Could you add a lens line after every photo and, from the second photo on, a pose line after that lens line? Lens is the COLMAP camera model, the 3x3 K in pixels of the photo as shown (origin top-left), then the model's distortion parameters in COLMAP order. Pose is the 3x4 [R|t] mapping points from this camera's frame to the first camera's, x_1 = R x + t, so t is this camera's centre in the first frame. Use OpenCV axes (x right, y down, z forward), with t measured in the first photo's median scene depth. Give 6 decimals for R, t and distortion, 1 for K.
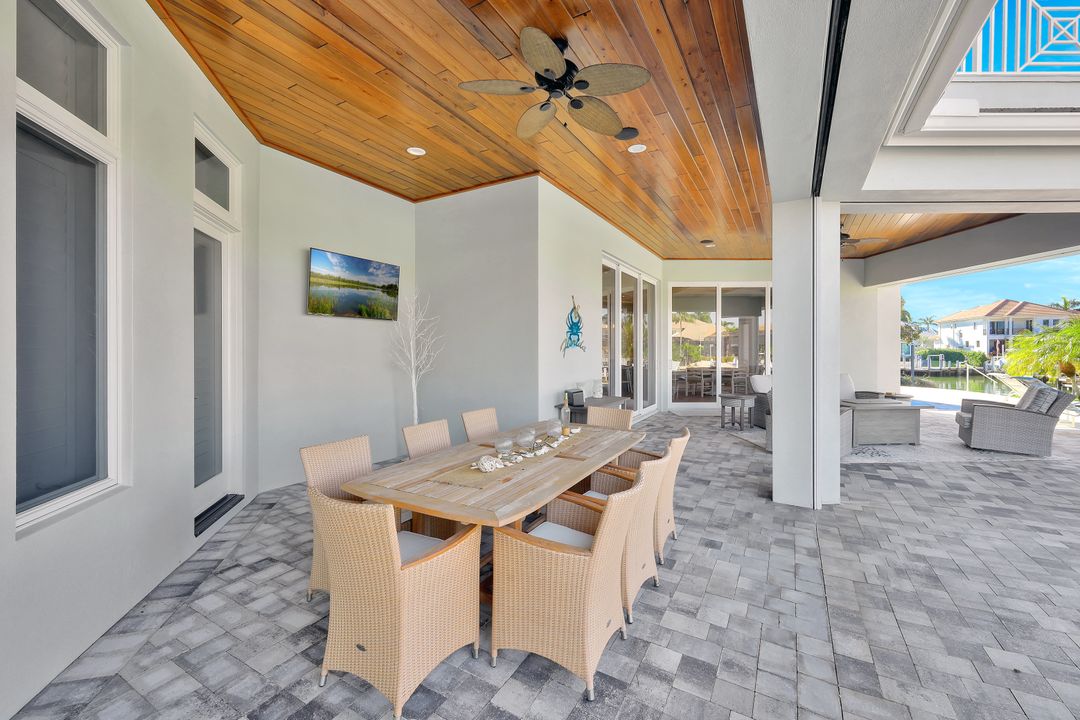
lens RADIAL K [[437.4, 0, 539.7], [0, 437.4, 353.3], [0, 0, 1]] dist [0.000464, 0.000542]
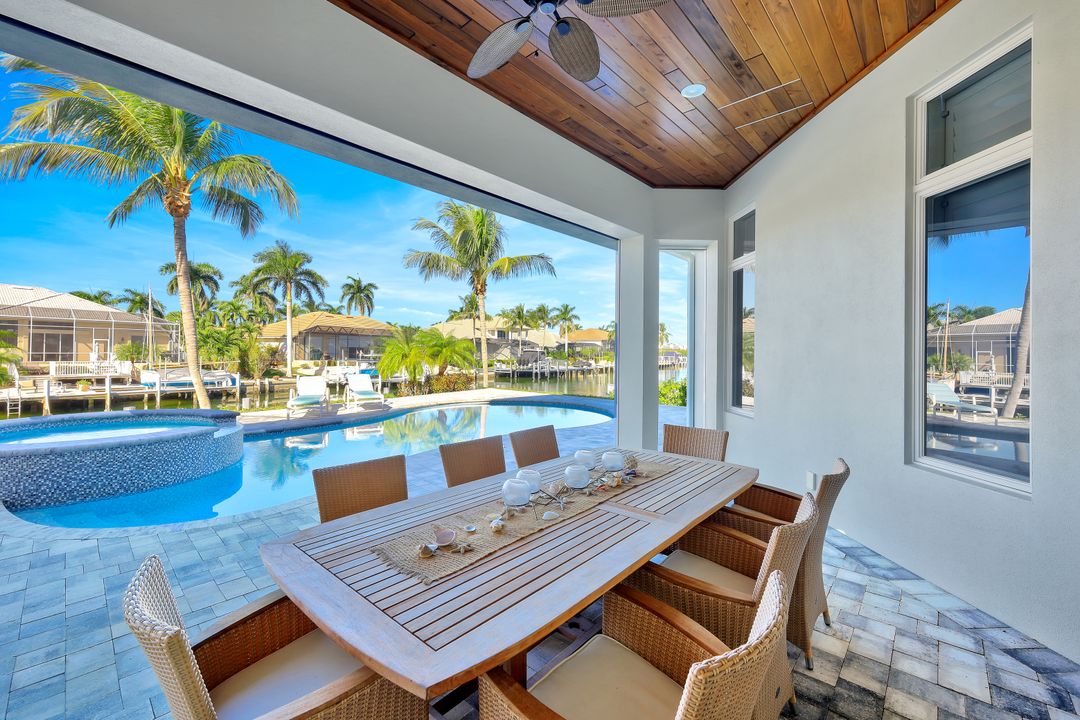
lens RADIAL K [[437.4, 0, 537.7], [0, 437.4, 353.8], [0, 0, 1]] dist [0.000464, 0.000542]
pose [[-0.974524, -0.005724, 0.224211, -0.141443], [-0.003867, 0.999954, 0.008723, 0.000158], [-0.224250, 0.007634, -0.974502, 1.997379]]
